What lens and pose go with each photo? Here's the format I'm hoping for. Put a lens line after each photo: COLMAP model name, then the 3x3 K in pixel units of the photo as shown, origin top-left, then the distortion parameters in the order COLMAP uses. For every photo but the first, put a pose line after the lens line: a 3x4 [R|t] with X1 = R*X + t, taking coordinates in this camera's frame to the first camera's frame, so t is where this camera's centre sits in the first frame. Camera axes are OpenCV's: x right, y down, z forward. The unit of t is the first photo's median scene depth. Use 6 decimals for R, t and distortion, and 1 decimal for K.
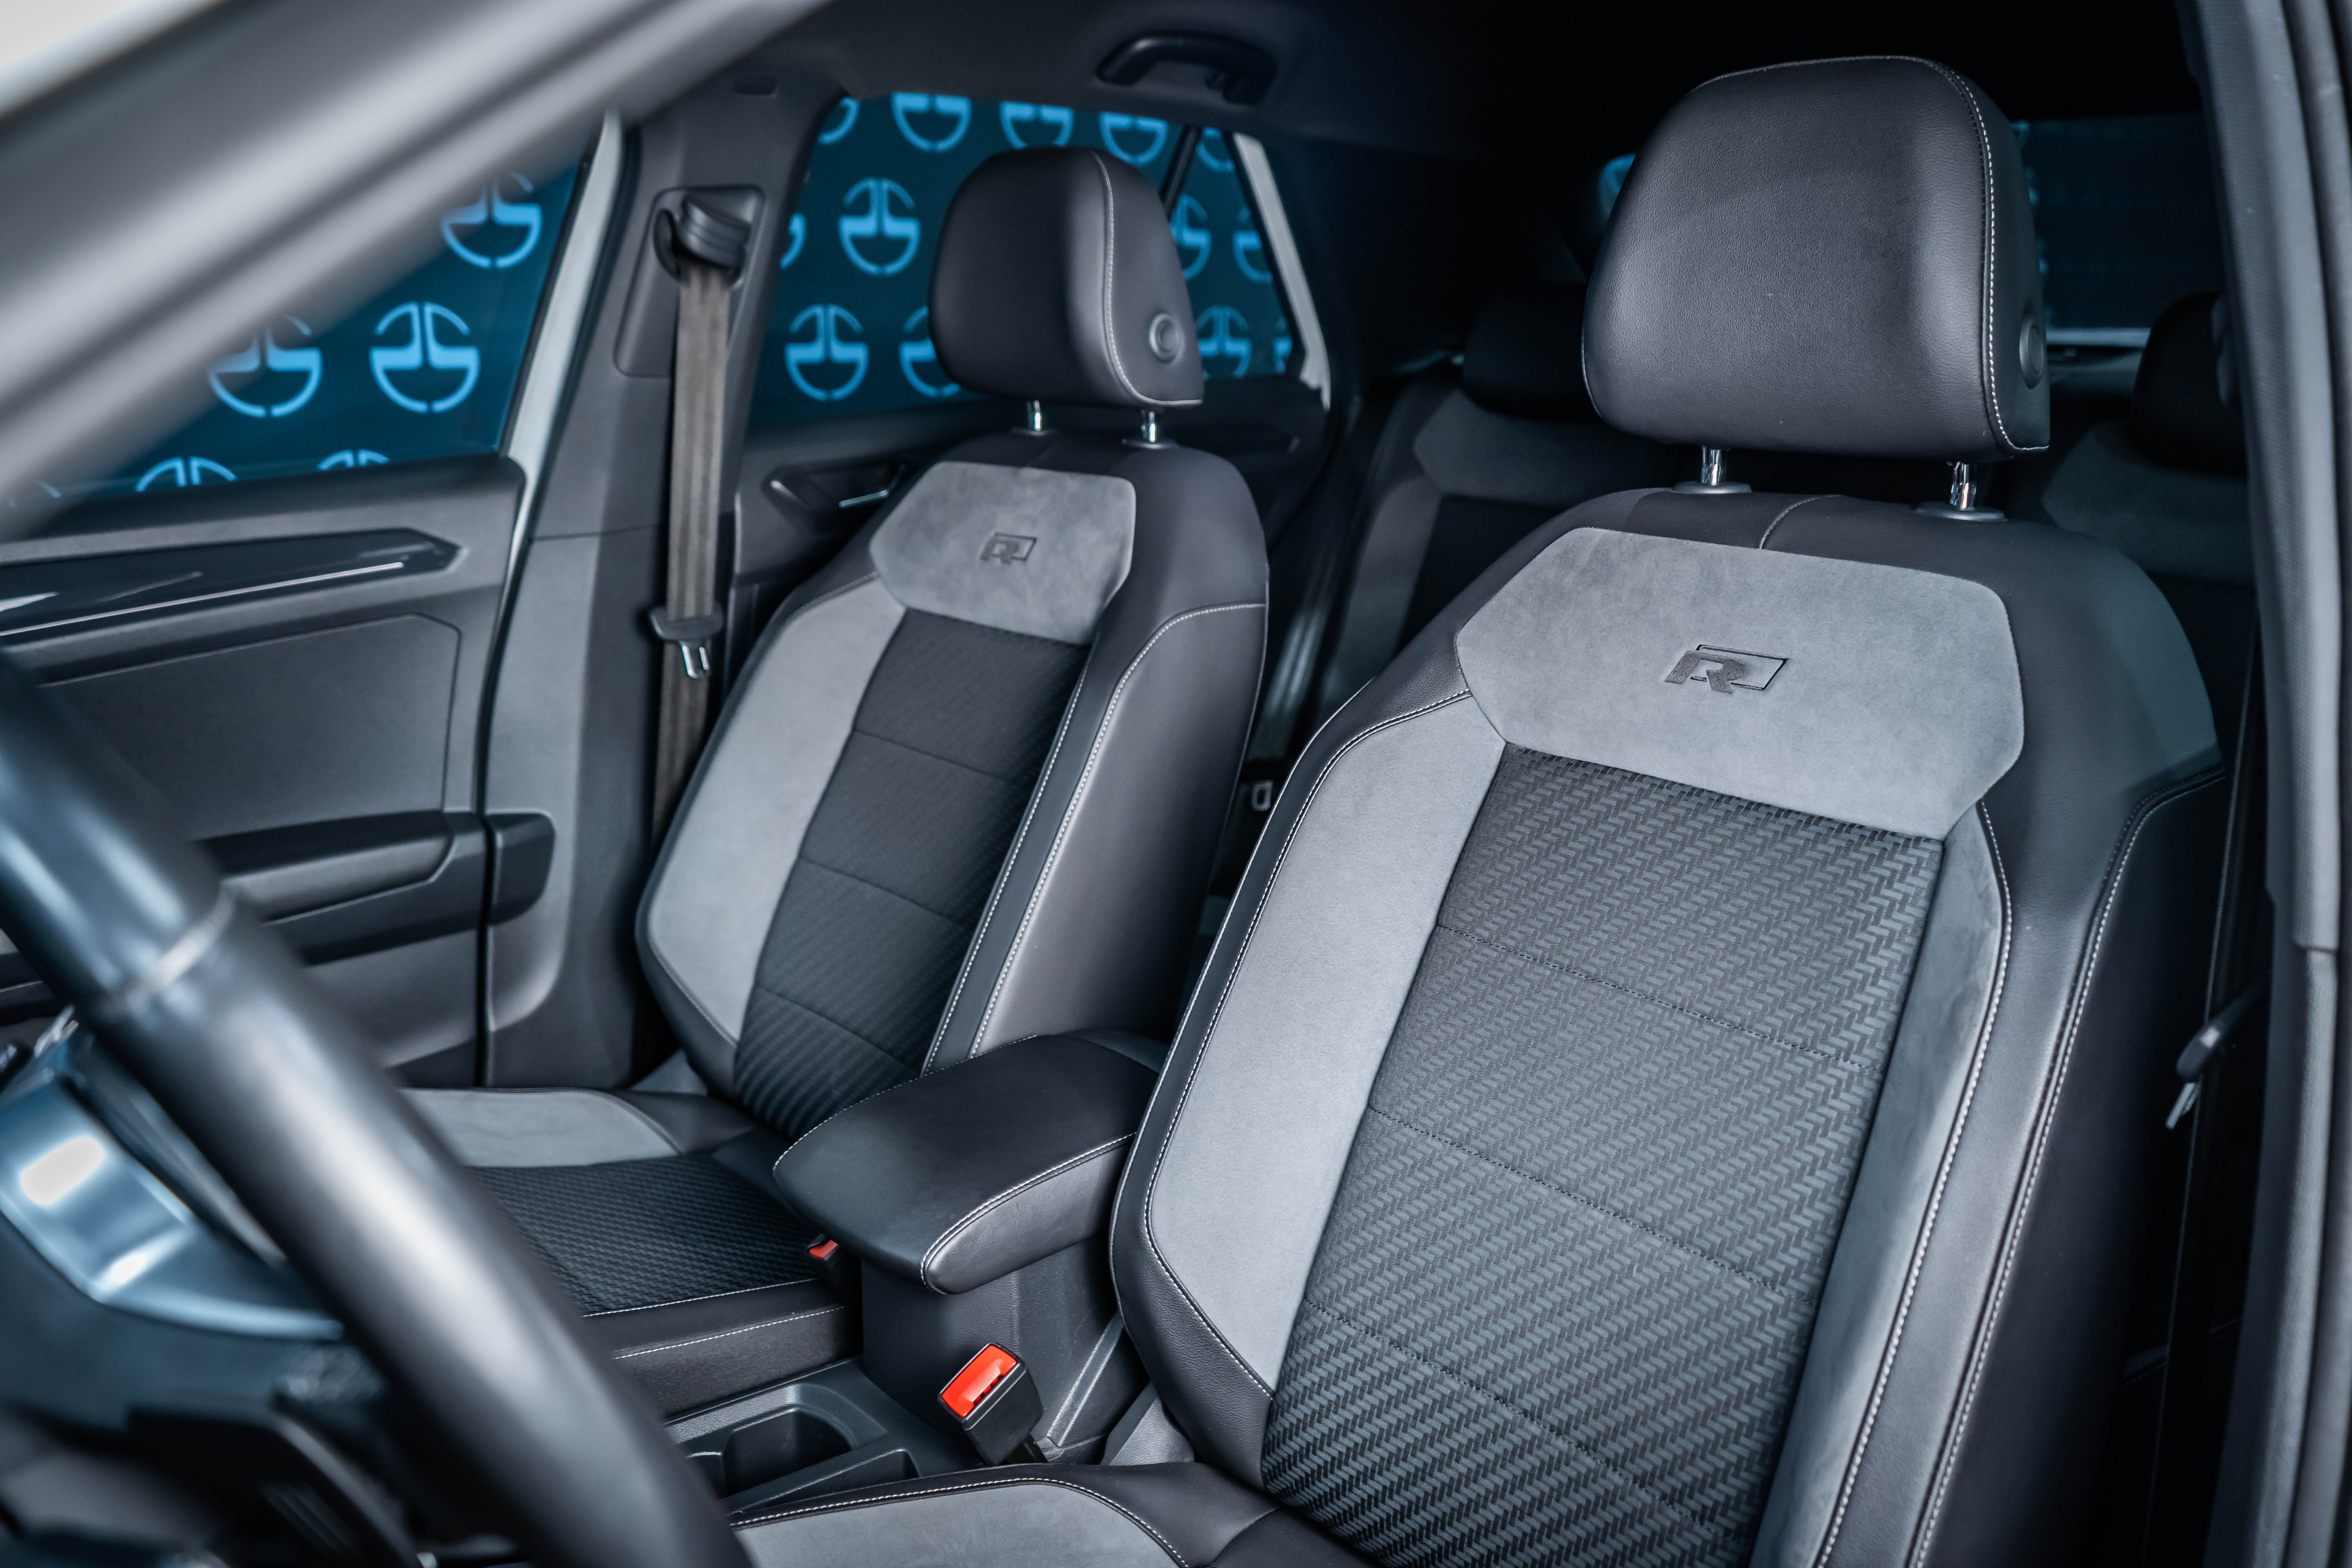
lens RADIAL K [[1914.5, 0, 1174.7], [0, 1914.5, 775.1], [0, 0, 1]] dist [-0.018158, 0.006753]
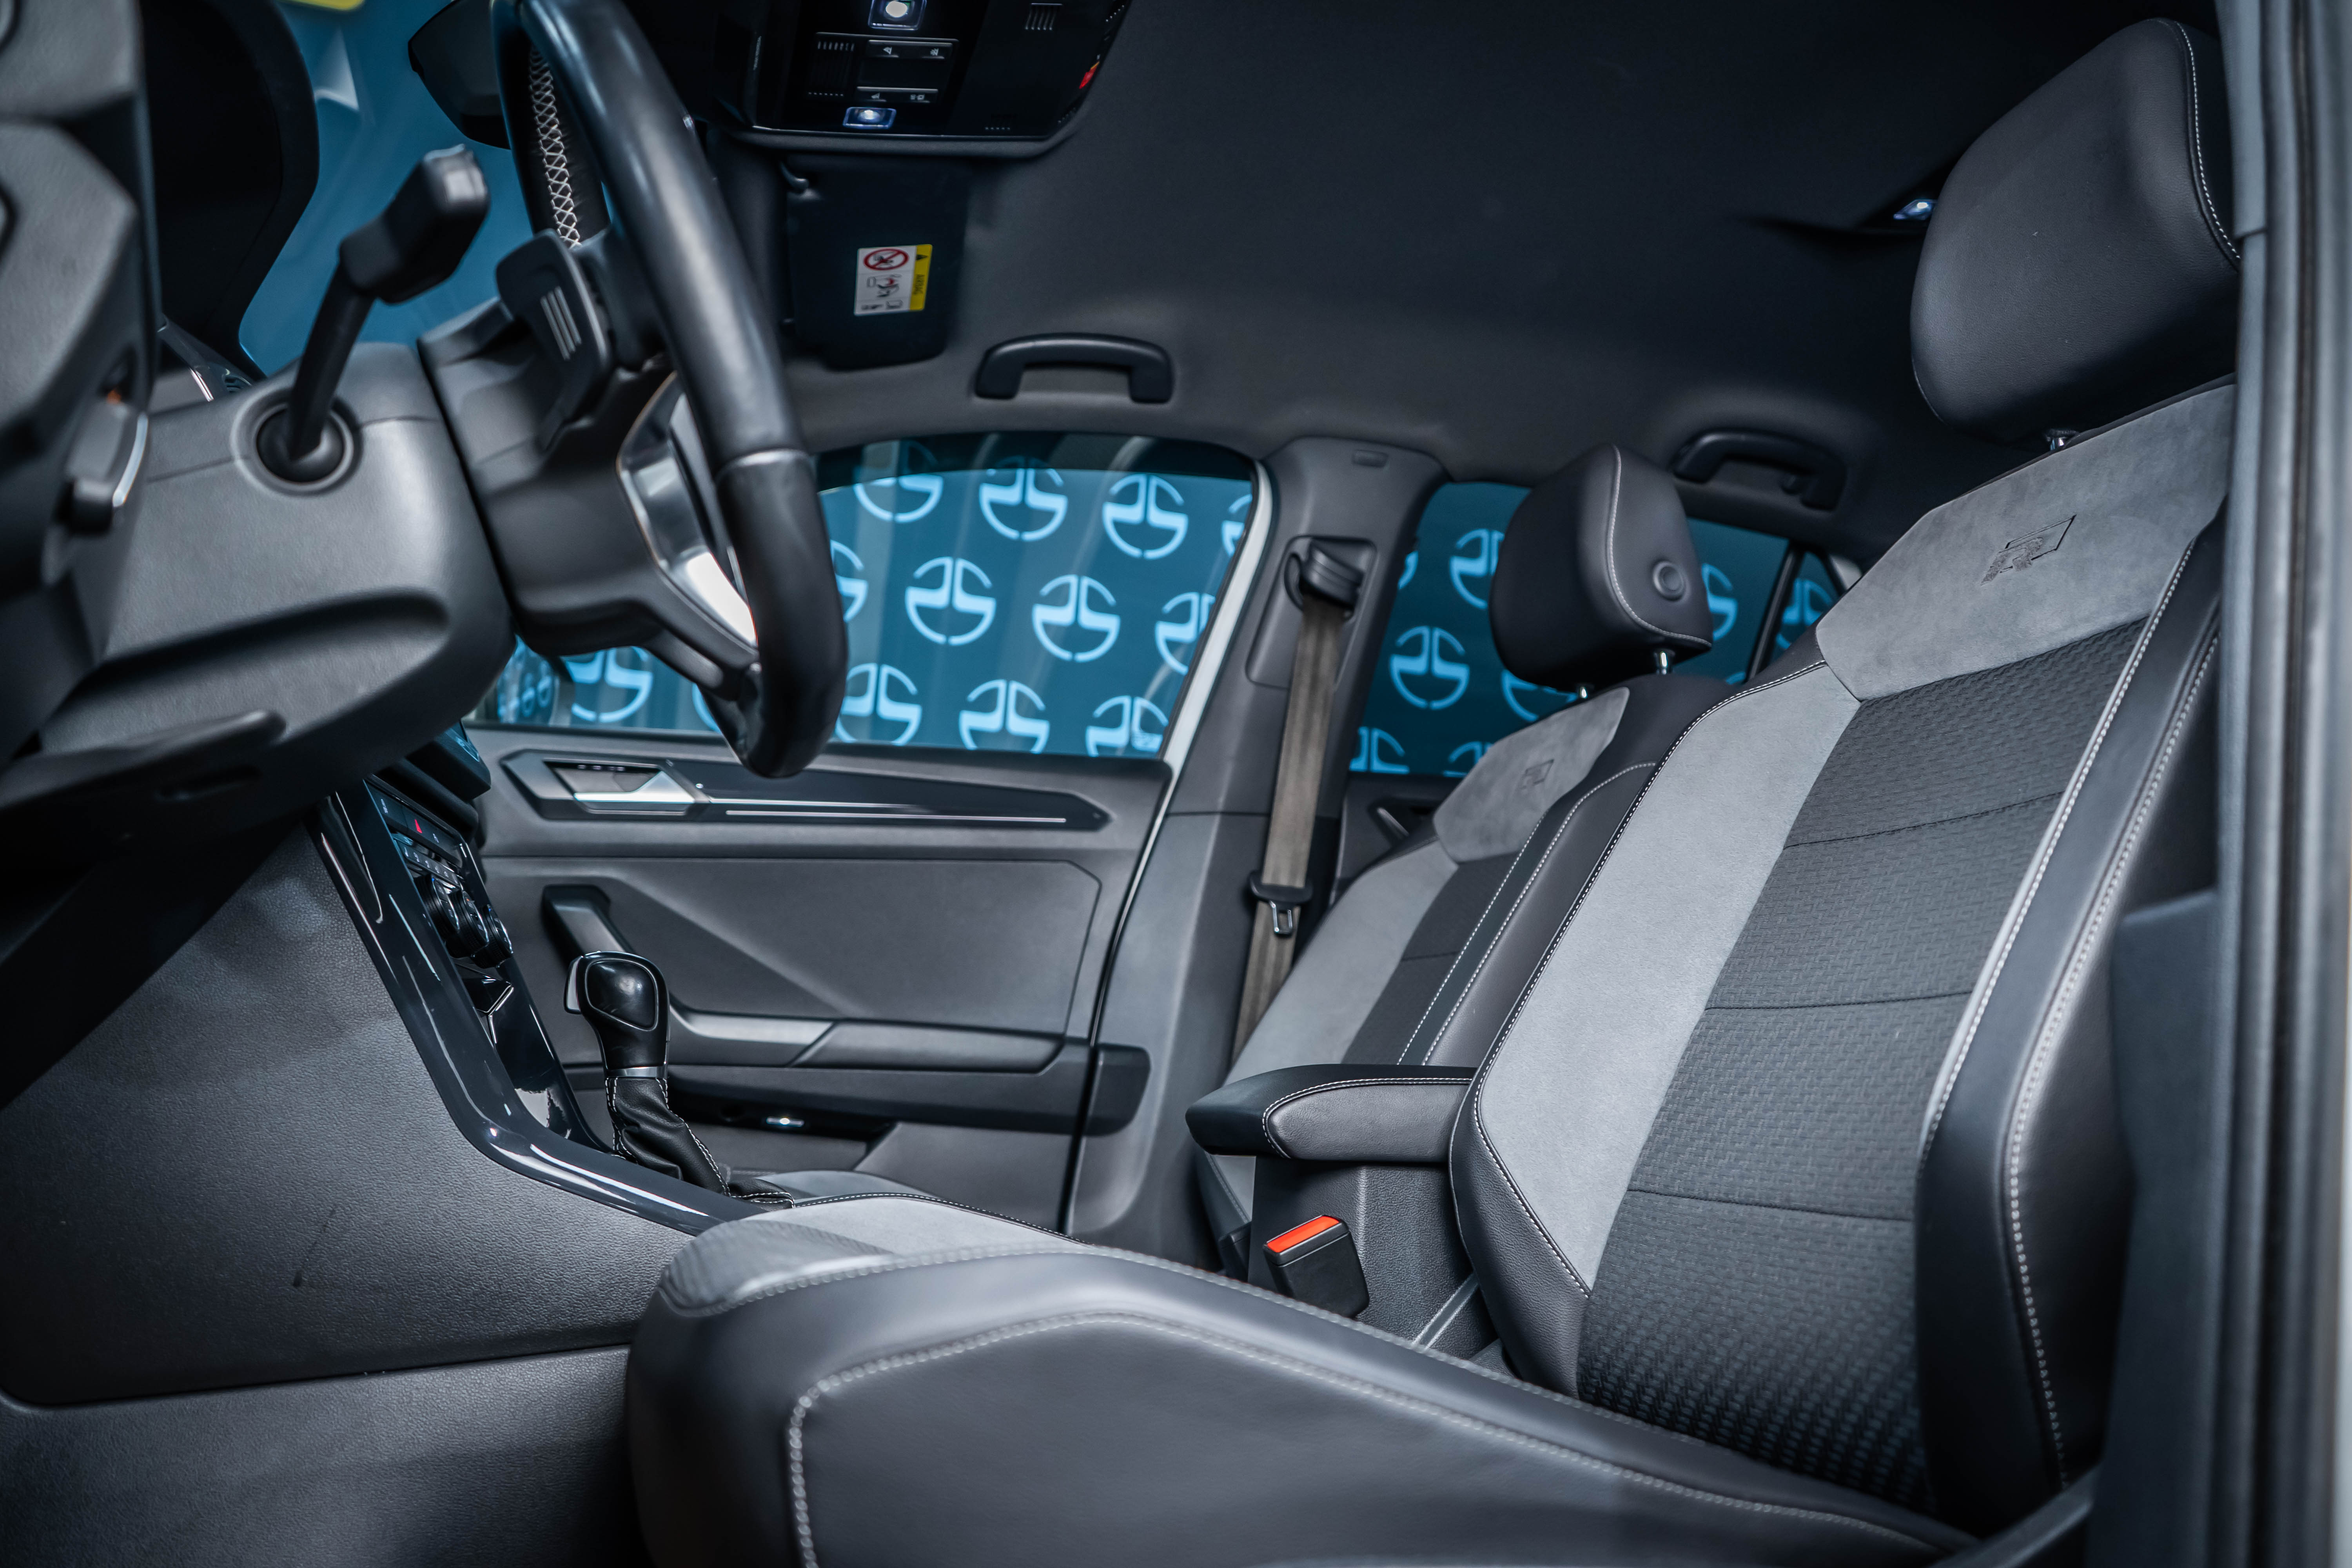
lens RADIAL K [[1914.5, 0, 1174.7], [0, 1914.5, 775.1], [0, 0, 1]] dist [-0.018158, 0.006753]
pose [[0.900013, -0.034356, -0.434507, 0.207869], [-0.163600, 0.897373, -0.409825, 0.369166], [0.403995, 0.439933, 0.802027, 0.012153]]
